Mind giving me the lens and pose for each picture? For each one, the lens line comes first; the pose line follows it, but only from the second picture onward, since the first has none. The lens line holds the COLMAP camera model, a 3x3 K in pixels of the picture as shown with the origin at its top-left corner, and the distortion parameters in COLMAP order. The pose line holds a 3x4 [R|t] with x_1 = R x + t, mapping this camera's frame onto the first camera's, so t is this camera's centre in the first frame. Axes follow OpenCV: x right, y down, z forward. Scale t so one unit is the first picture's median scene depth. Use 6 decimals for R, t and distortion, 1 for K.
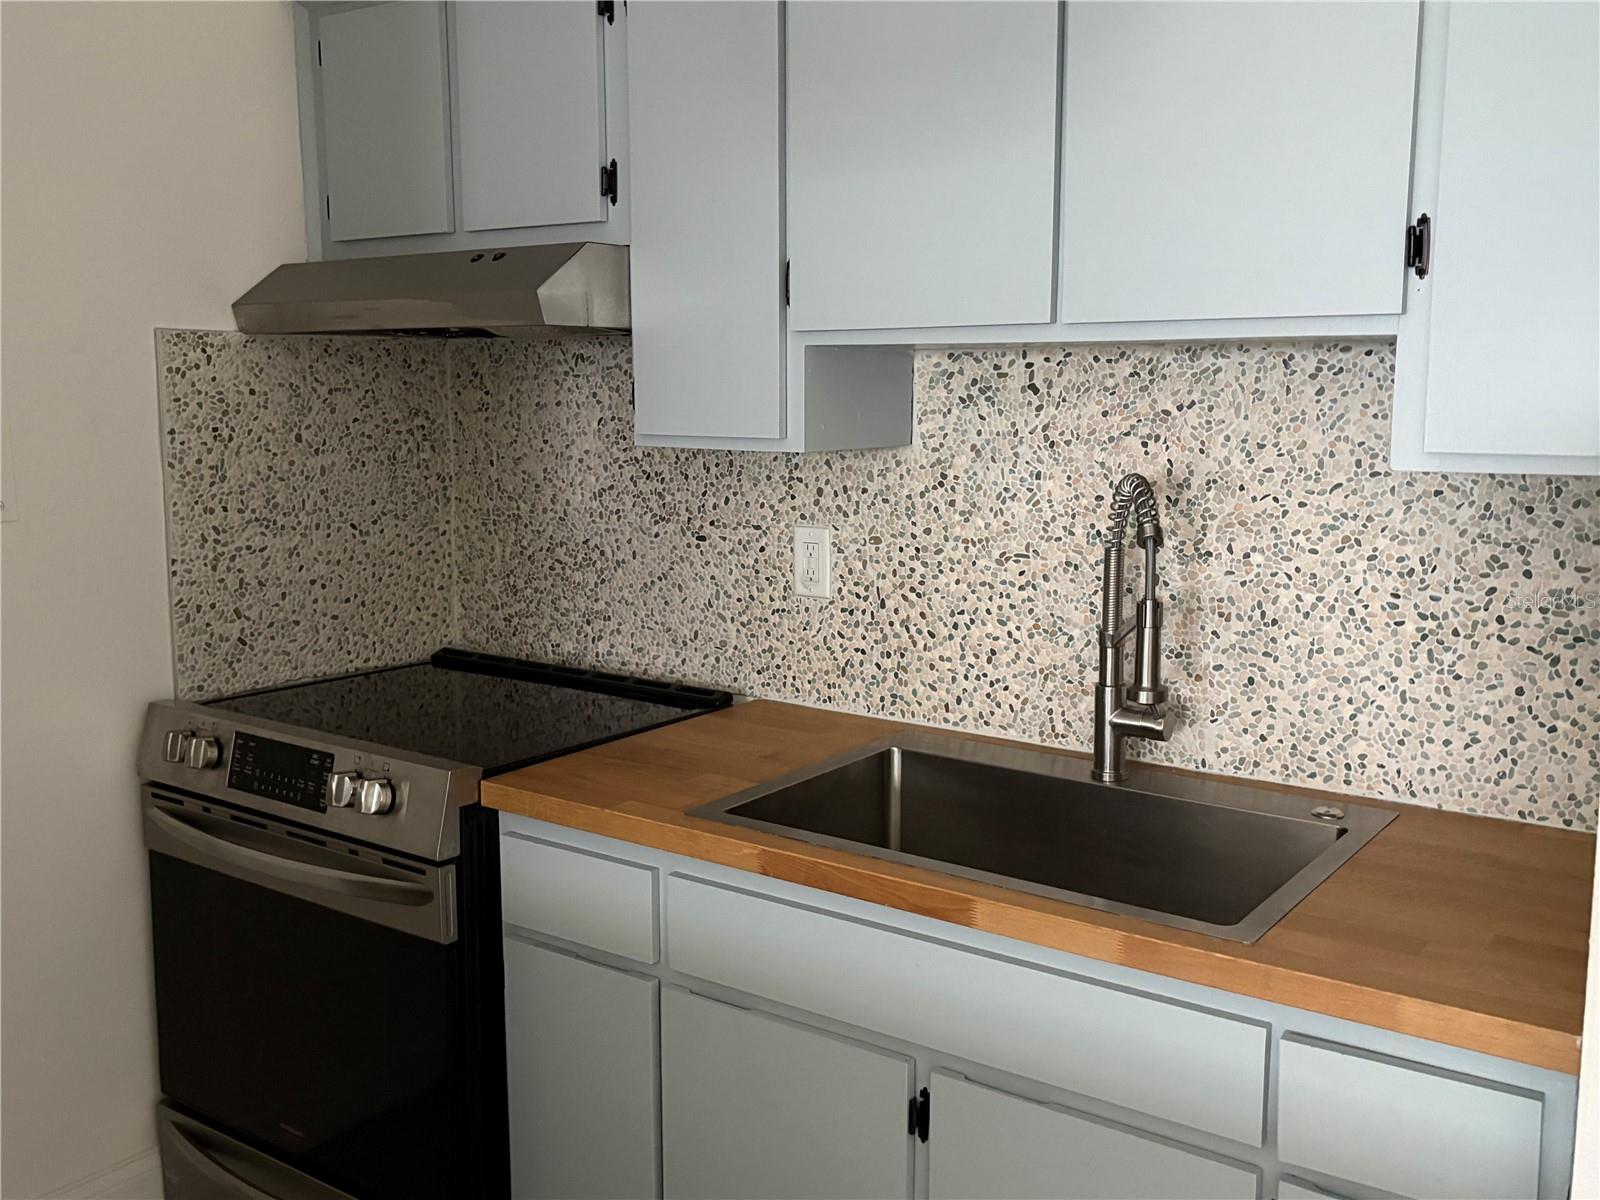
lens RADIAL K [[1484.2, 0, 802.5], [0, 1484.2, 601.6], [0, 0, 1]] dist [0.033328, 0.000000]
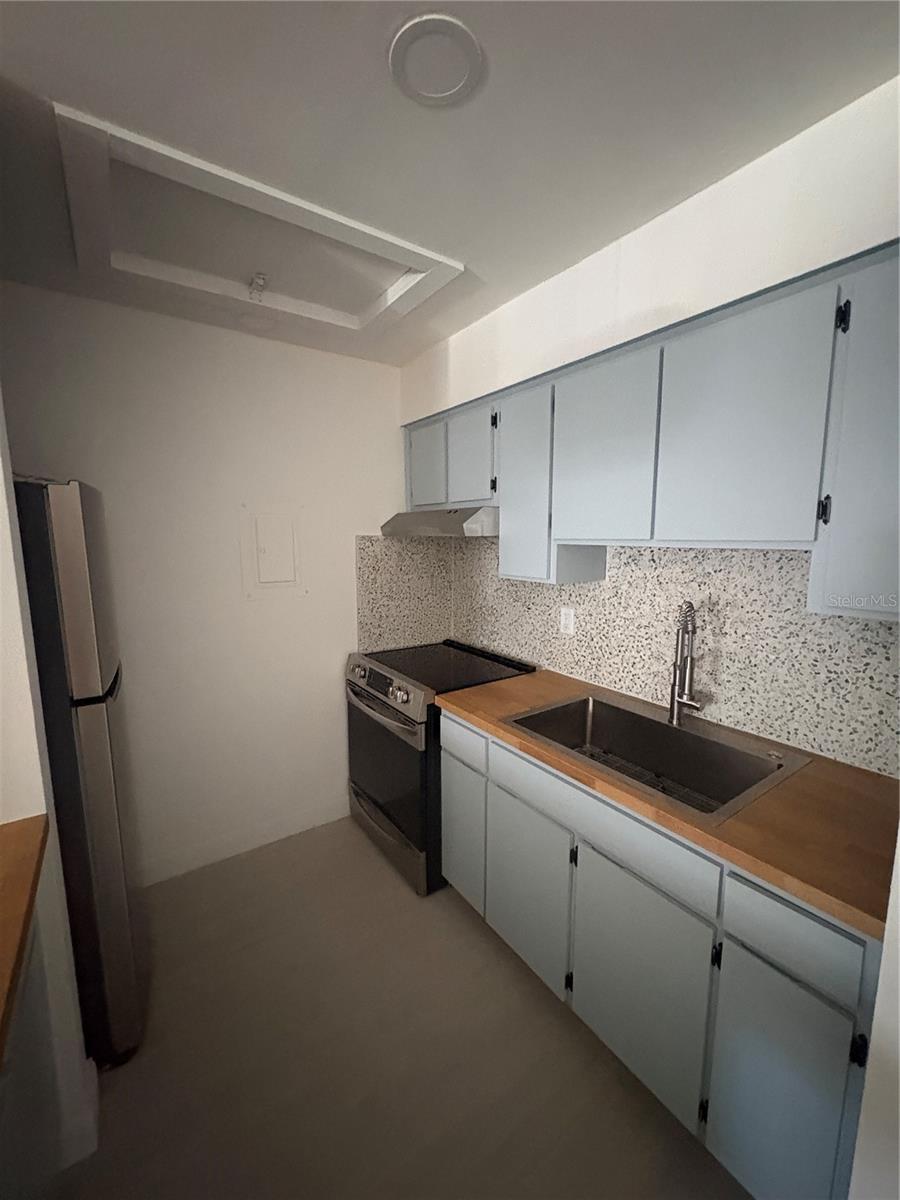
lens RADIAL K [[478.7, 0, 451.7], [0, 478.7, 602.0], [0, 0, 1]] dist [0.009136, 0.001097]
pose [[0.945261, 0.043531, -0.323397, 0.103221], [-0.045227, 0.998974, 0.002274, -0.062939], [0.323165, 0.012476, 0.946260, 0.131647]]
